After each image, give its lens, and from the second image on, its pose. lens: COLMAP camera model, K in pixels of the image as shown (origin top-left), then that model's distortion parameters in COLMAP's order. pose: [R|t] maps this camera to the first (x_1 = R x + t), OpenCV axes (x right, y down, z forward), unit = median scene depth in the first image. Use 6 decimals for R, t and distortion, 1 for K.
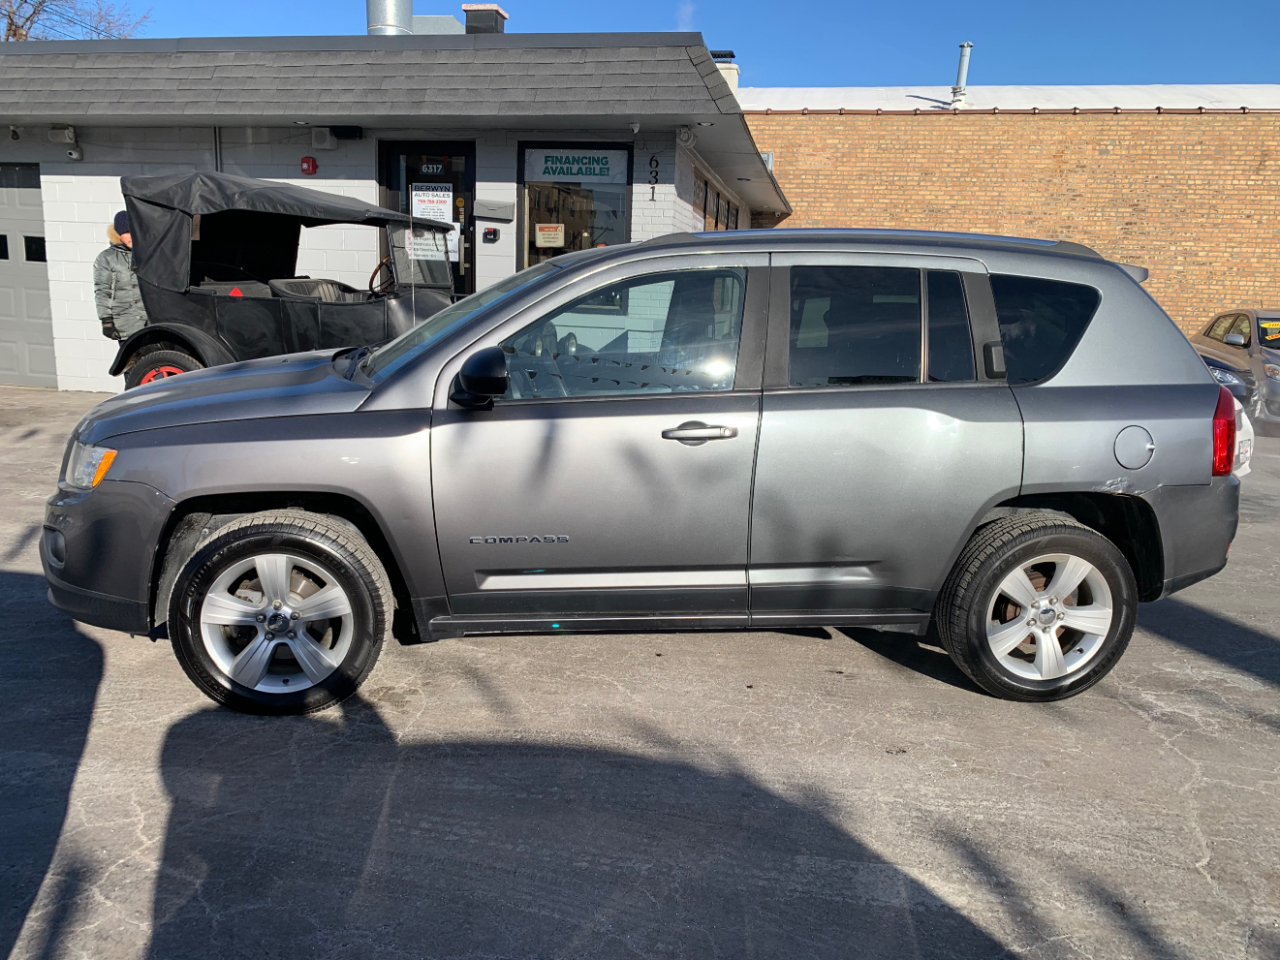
lens RADIAL K [[1002.3, 0, 640.0], [0, 1002.3, 480.0], [0, 0, 1]] dist [0.029604, -0.018368]
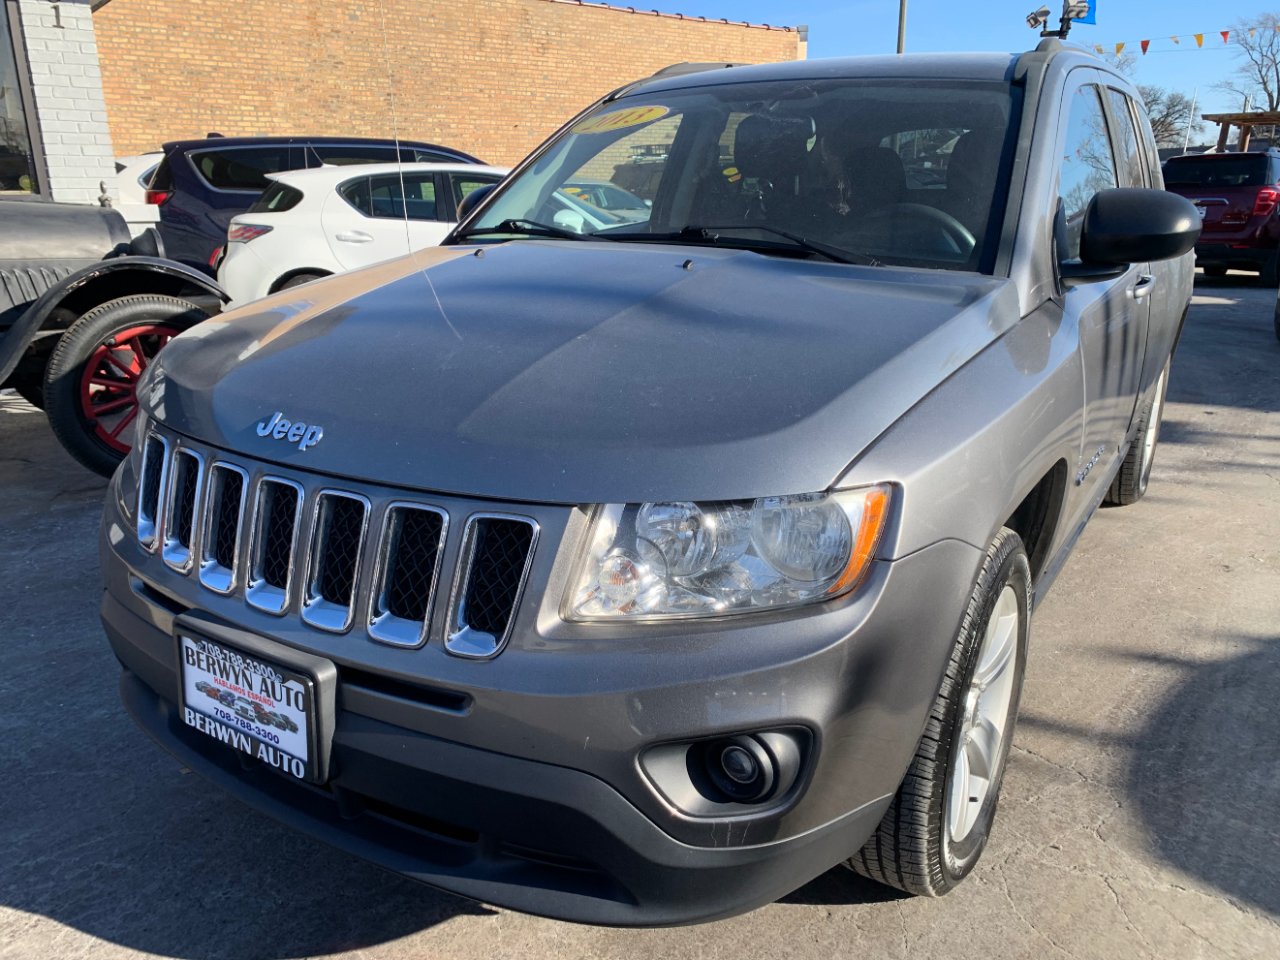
lens RADIAL K [[991.8, 0, 626.3], [0, 991.8, 485.5], [0, 0, 1]] dist [0.014807, -0.004472]
pose [[0.632113, -0.263977, 0.728525, -0.199122], [0.178479, 0.964503, 0.194624, -0.028684], [-0.754041, 0.007002, 0.656790, 0.174248]]
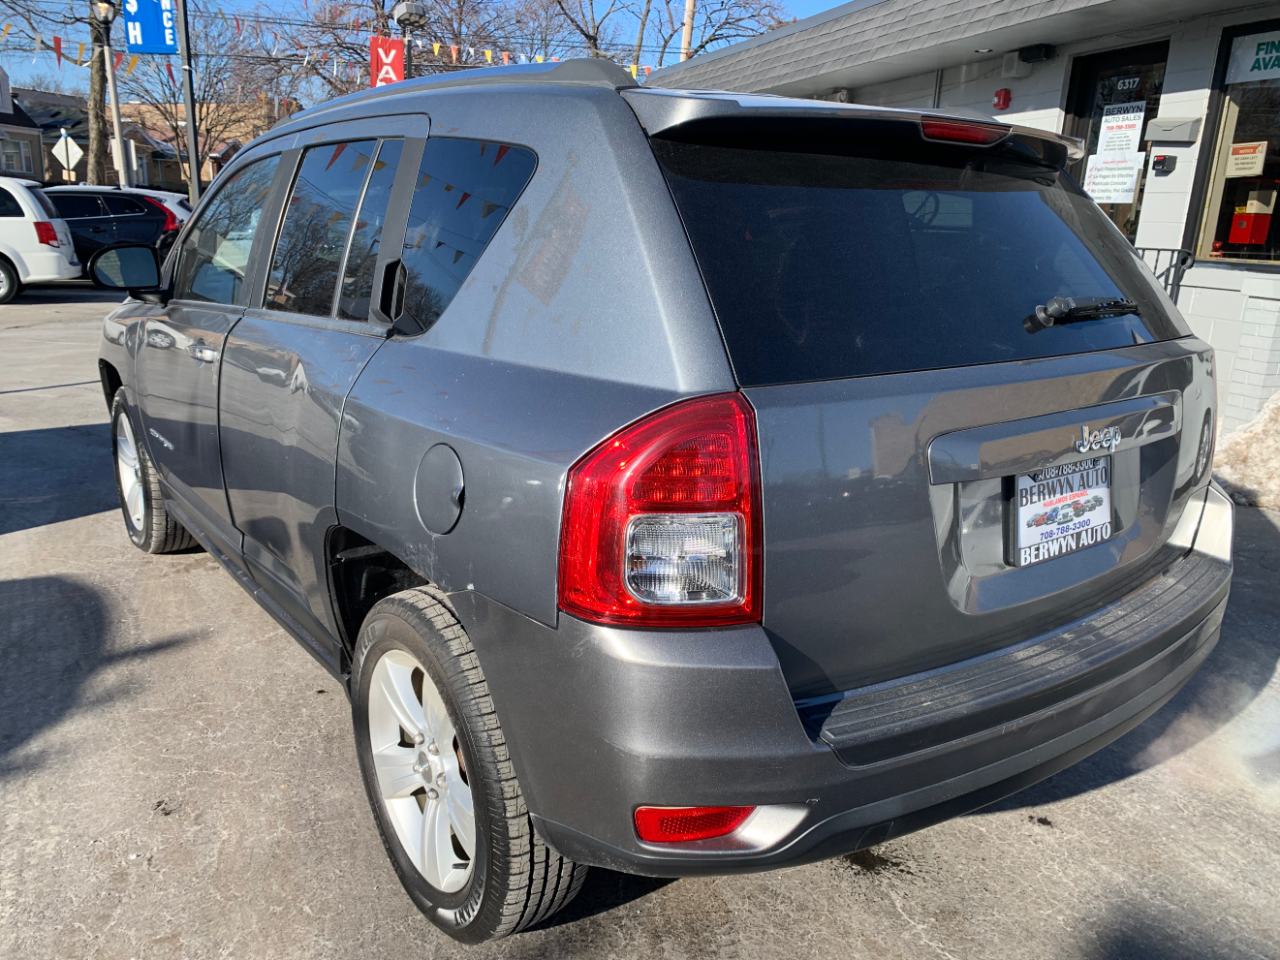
lens RADIAL K [[991.8, 0, 626.3], [0, 991.8, 485.5], [0, 0, 1]] dist [0.014807, -0.004472]
pose [[0.496358, 0.212788, -0.841636, 0.217854], [-0.183758, 0.973279, 0.137698, -0.027012], [0.848447, 0.086310, 0.522196, 0.196051]]
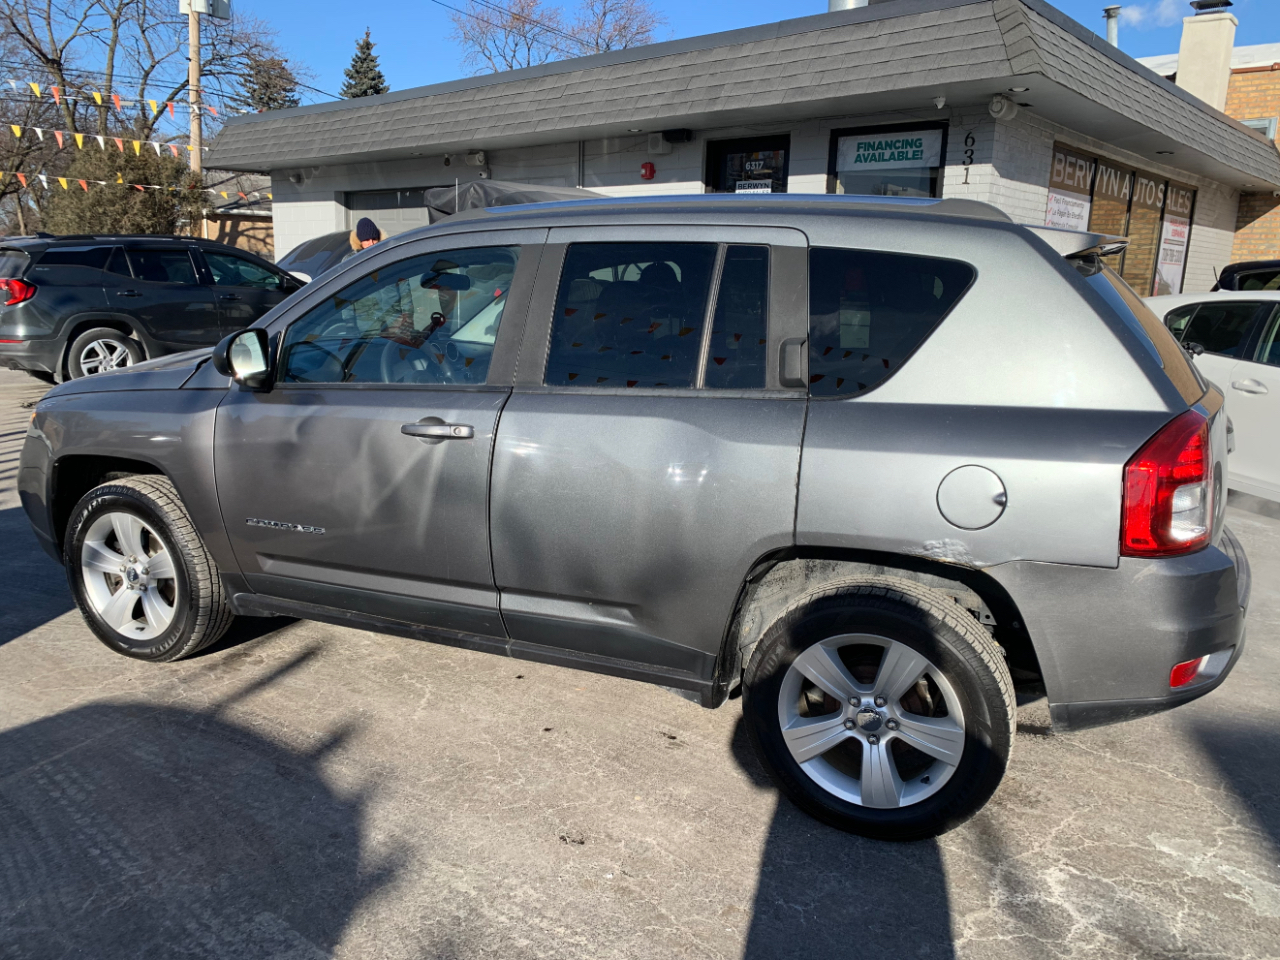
lens RADIAL K [[1002.3, 0, 640.0], [0, 1002.3, 480.0], [0, 0, 1]] dist [0.029604, -0.018368]
pose [[0.858536, 0.092141, -0.504406, 0.150360], [-0.095004, 0.995274, 0.020105, -0.008572], [0.503875, 0.030660, 0.863232, 0.071136]]
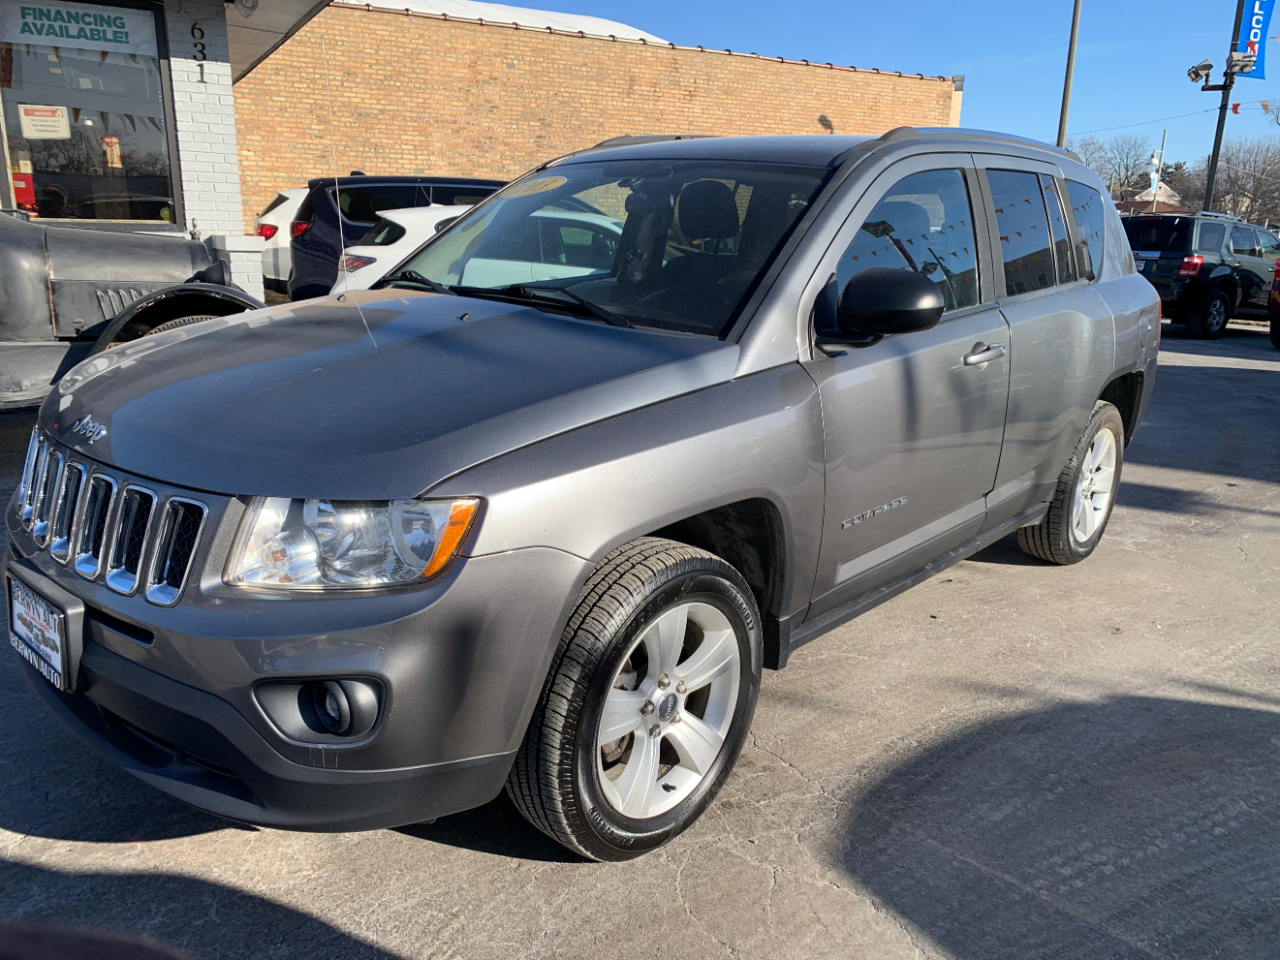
lens RADIAL K [[992.2, 0, 640.0], [0, 992.2, 480.0], [0, 0, 1]] dist [0.011021, -0.001384]
pose [[0.749986, -0.185237, 0.634986, -0.178983], [0.129790, 0.982537, 0.133328, -0.022651], [-0.648595, -0.017580, 0.760931, 0.121635]]
